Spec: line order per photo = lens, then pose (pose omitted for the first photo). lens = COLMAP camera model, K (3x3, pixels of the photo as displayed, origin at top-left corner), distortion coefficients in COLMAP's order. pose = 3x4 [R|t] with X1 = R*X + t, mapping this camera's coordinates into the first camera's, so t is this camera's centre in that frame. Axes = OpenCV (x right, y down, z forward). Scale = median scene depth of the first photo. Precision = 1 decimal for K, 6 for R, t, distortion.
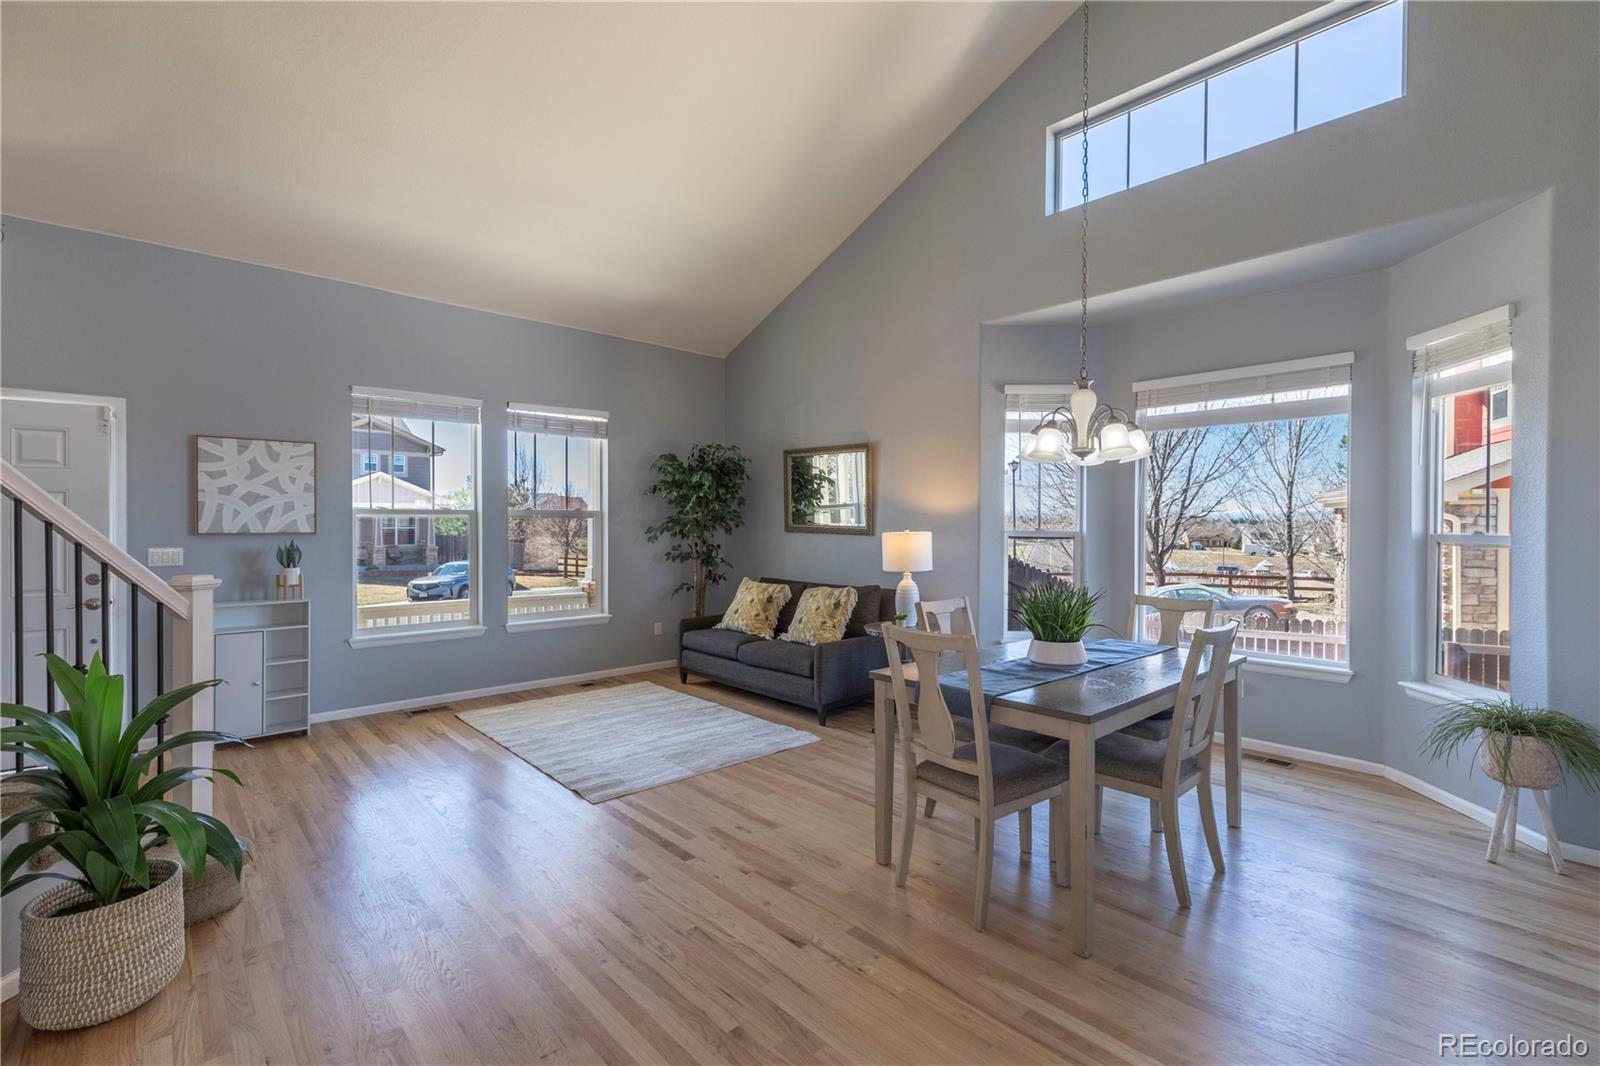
lens RADIAL K [[731.2, 0, 808.0], [0, 731.2, 533.1], [0, 0, 1]] dist [0.000626, -0.001002]
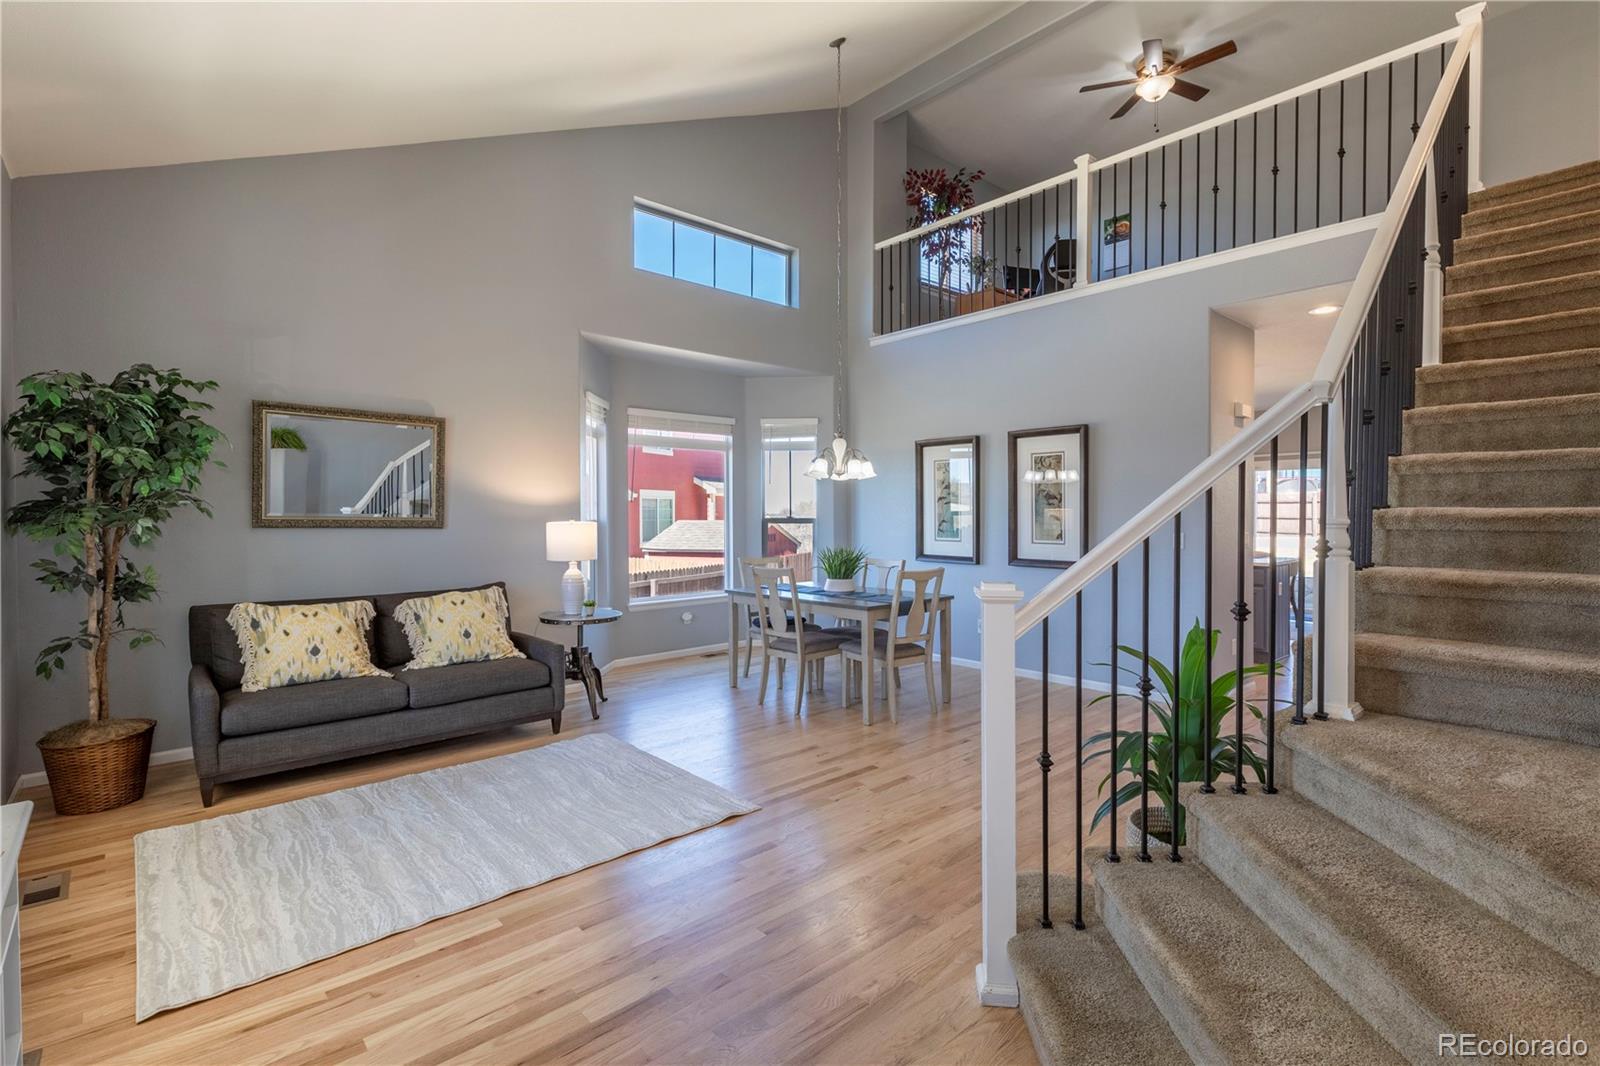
lens RADIAL K [[731.2, 0, 799.2], [0, 731.2, 524.8], [0, 0, 1]] dist [0.000626, -0.001002]
pose [[0.008180, -0.018094, 0.999803, -0.972442], [0.016600, 0.999701, 0.017956, -0.011568], [-0.999829, 0.016450, 0.008478, 0.737419]]
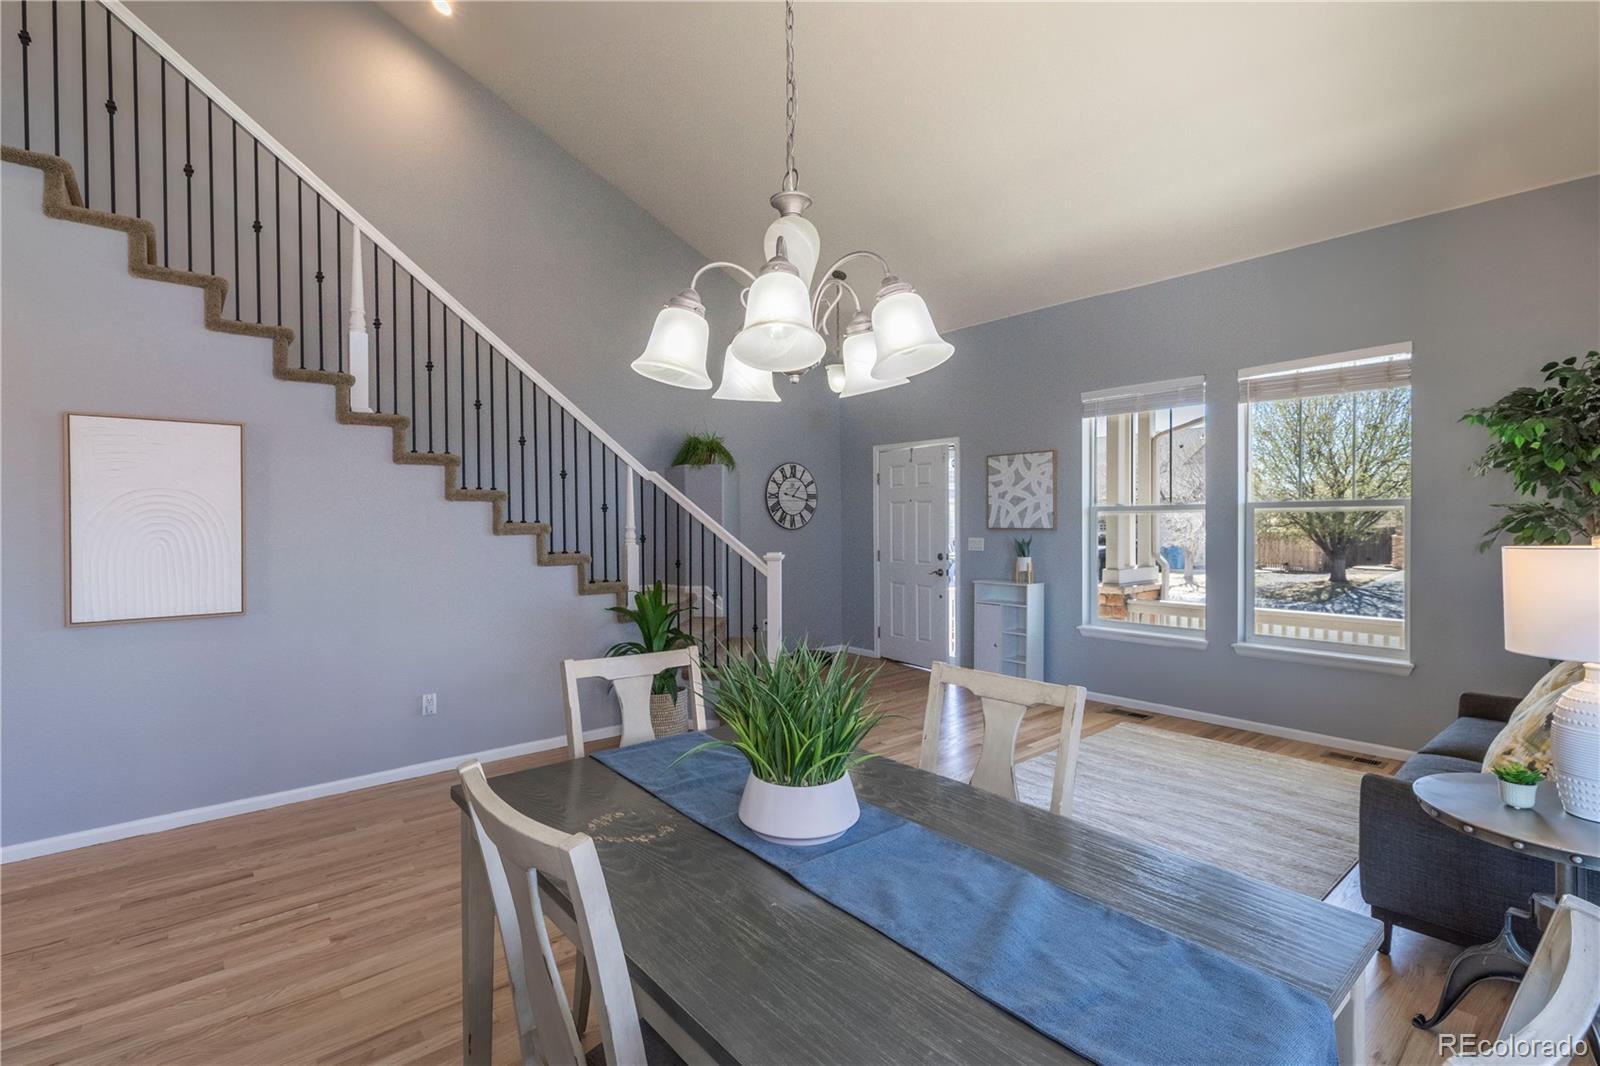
lens RADIAL K [[731.2, 0, 796.3], [0, 731.2, 528.0], [0, 0, 1]] dist [0.000626, -0.001002]
pose [[-0.070668, 0.011769, -0.997430, 0.536530], [-0.008380, 0.999888, 0.012392, -0.012920], [0.997465, 0.009234, -0.070561, 0.717545]]
